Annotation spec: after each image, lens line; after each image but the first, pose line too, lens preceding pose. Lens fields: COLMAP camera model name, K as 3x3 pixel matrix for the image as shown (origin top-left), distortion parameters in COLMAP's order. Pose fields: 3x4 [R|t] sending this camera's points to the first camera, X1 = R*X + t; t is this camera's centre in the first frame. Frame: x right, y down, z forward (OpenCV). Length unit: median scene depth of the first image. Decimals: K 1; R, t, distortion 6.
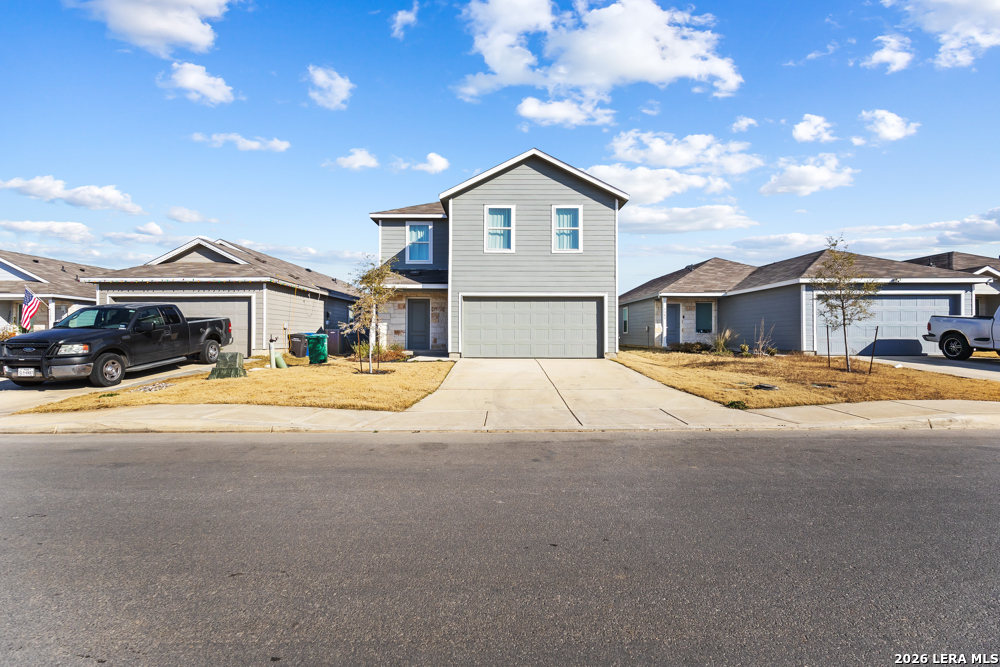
lens RADIAL K [[465.1, 0, 504.6], [0, 465.1, 333.5], [0, 0, 1]] dist [0.000341, 0.000143]
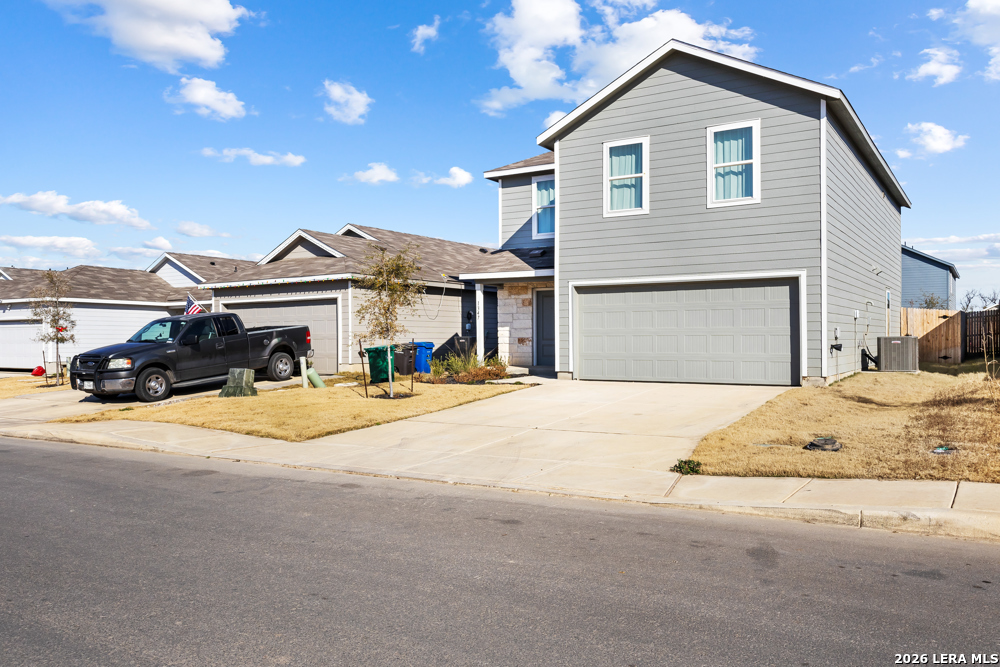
lens RADIAL K [[801.4, 0, 500.0], [0, 801.4, 333.5], [0, 0, 1]] dist [-0.008448, -0.003421]
pose [[0.841731, -0.010356, -0.539797, 0.432494], [0.009783, 0.999944, -0.003929, -0.010225], [0.539808, -0.001973, 0.841786, -0.010771]]
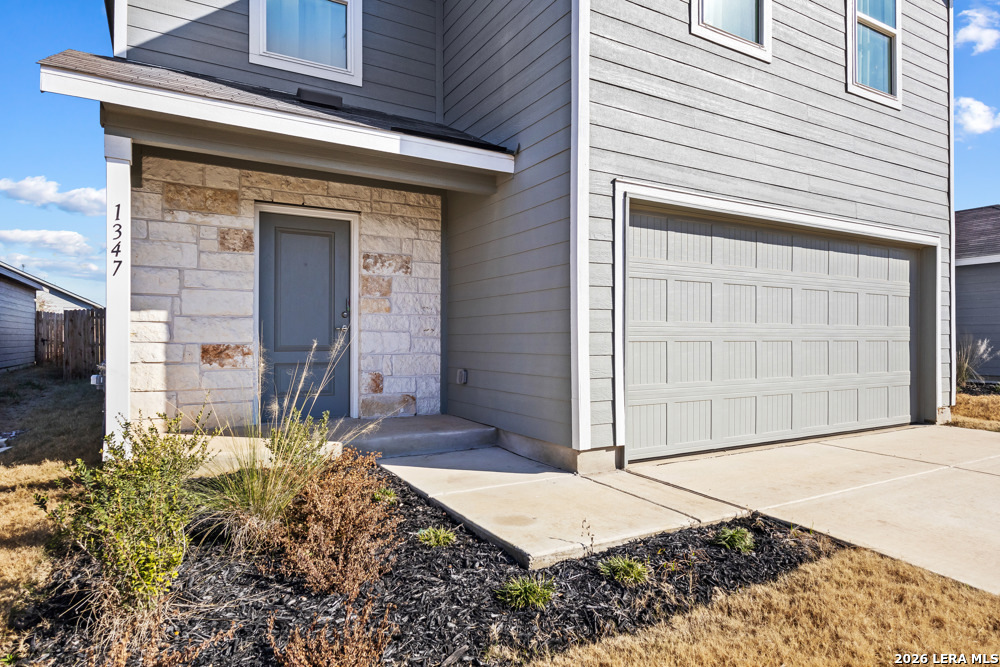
lens RADIAL K [[583.1, 0, 500.0], [0, 583.1, 333.5], [0, 0, 1]] dist [0.003356, 0.000498]
pose [[0.871478, 0.001954, 0.490431, -0.284426], [0.001042, 0.999982, -0.005836, -0.012055], [-0.490434, 0.005597, 0.871461, 0.780997]]
